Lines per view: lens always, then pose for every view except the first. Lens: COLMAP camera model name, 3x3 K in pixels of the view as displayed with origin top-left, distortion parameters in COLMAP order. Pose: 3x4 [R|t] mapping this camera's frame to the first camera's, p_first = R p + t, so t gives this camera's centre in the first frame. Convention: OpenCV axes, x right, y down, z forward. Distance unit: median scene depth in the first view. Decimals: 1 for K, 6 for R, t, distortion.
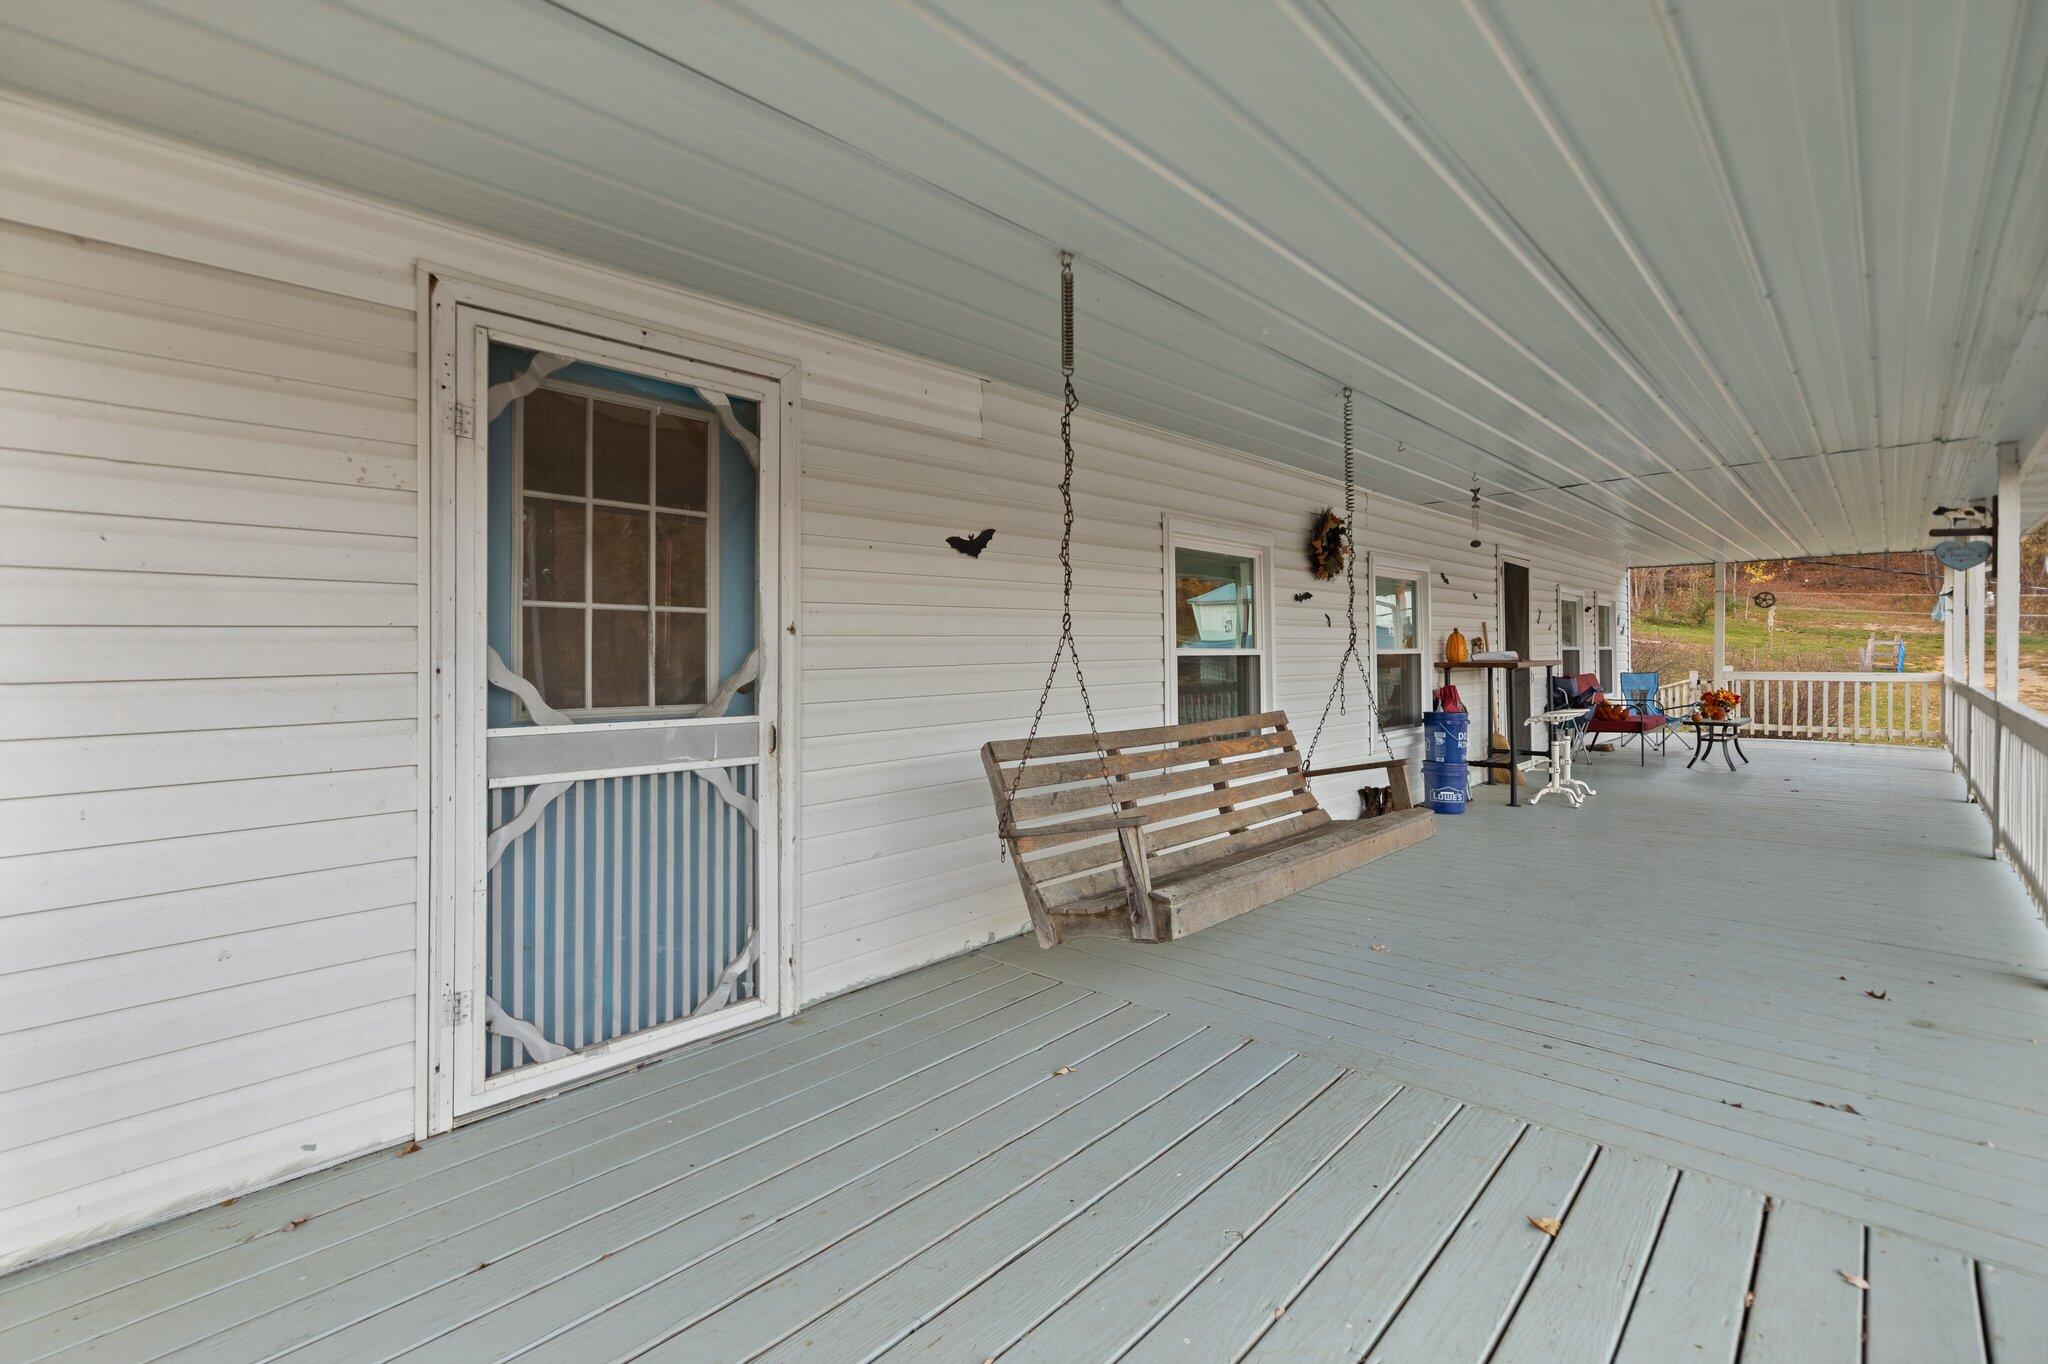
lens RADIAL K [[887.8, 0, 1013.5], [0, 887.8, 671.3], [0, 0, 1]] dist [-0.000738, -0.000927]
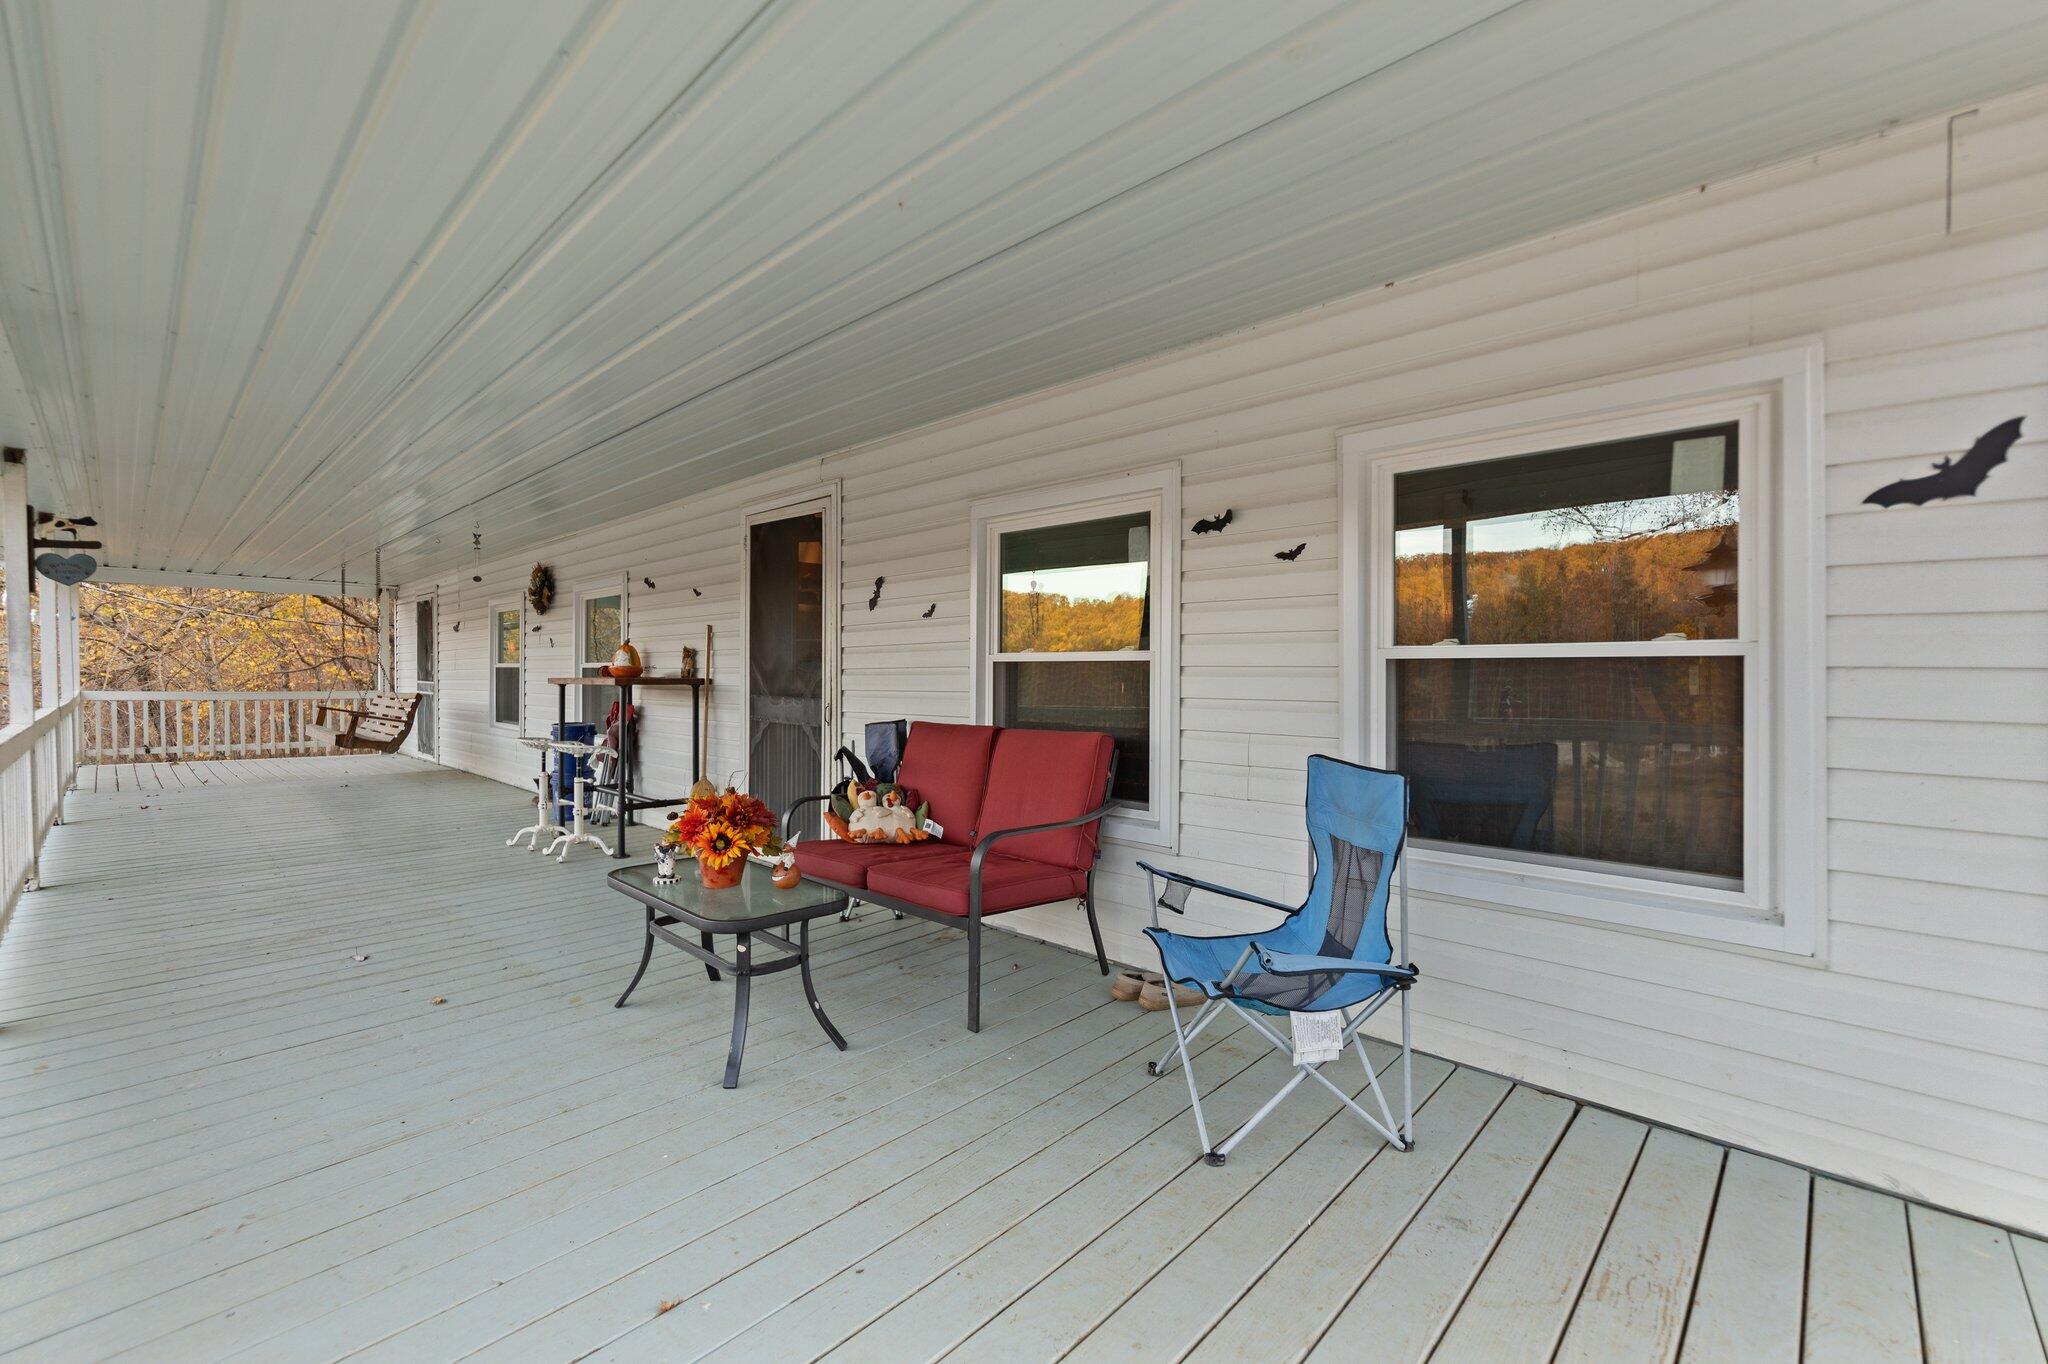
lens RADIAL K [[887.8, 0, 1013.5], [0, 887.8, 671.3], [0, 0, 1]] dist [-0.000738, -0.000927]
pose [[-0.009801, 0.018691, -0.999777, 1.129726], [-0.010523, 0.999768, 0.018794, -0.030576], [0.999897, 0.010705, -0.009602, 1.132529]]
